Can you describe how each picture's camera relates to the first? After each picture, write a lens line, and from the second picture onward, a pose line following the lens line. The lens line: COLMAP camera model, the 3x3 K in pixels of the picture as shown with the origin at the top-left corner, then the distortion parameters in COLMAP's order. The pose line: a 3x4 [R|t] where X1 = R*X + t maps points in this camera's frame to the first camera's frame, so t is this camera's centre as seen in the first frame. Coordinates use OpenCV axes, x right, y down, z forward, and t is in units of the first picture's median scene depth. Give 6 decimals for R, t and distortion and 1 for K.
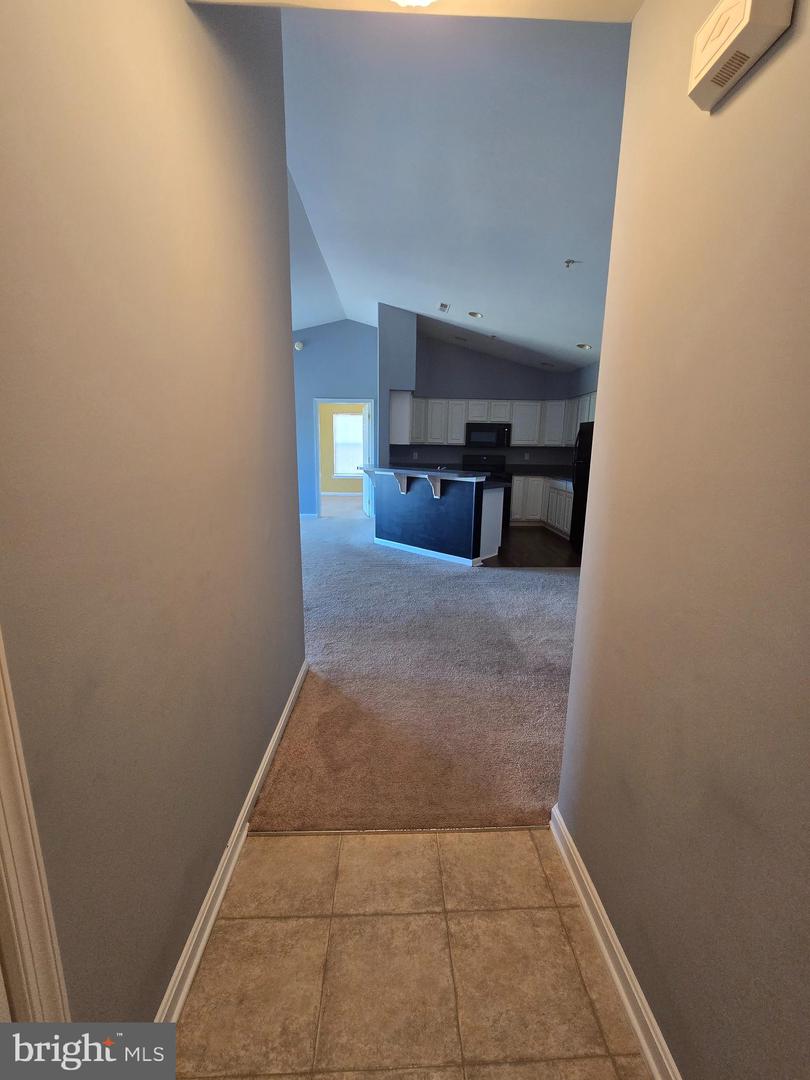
lens RADIAL K [[440.3, 0, 405.0], [0, 440.3, 540.0], [0, 0, 1]] dist [-0.036515, -0.000006]
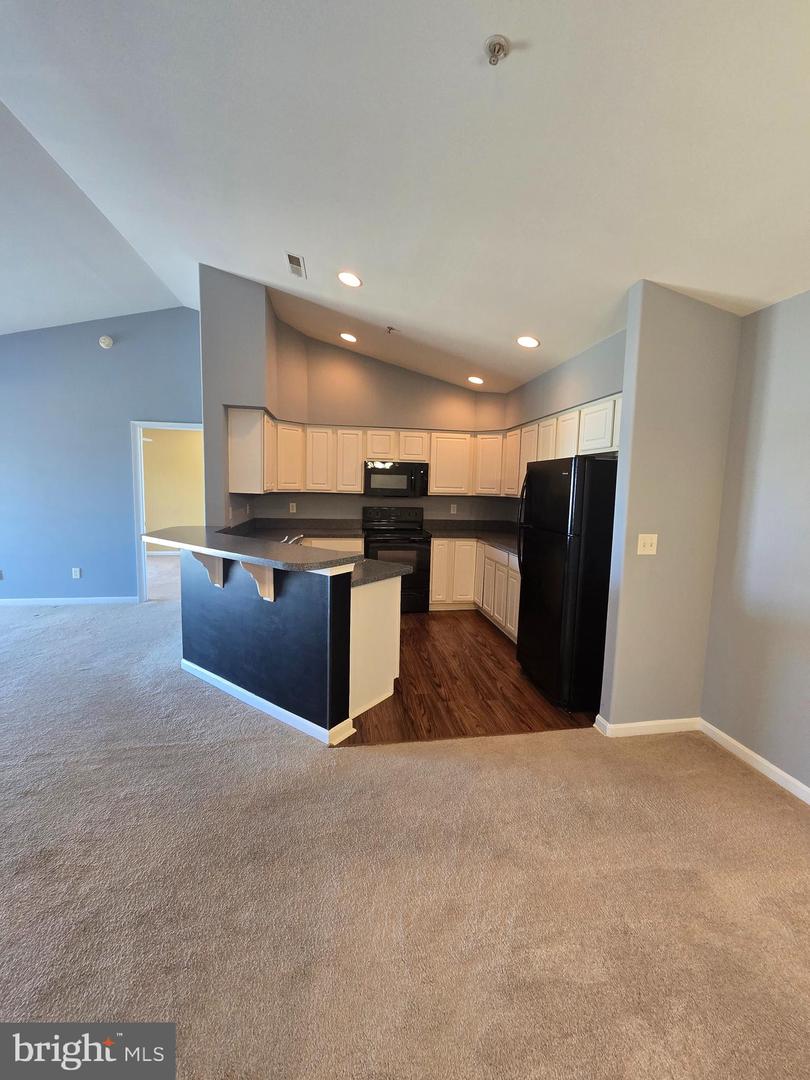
lens RADIAL K [[427.3, 0, 407.3], [0, 427.3, 535.0], [0, 0, 1]] dist [-0.000210, -0.000062]
pose [[0.993387, -0.006552, 0.114631, 0.146326], [0.017473, 0.995368, -0.094532, -0.099565], [-0.113481, 0.095910, 0.988900, 0.387129]]
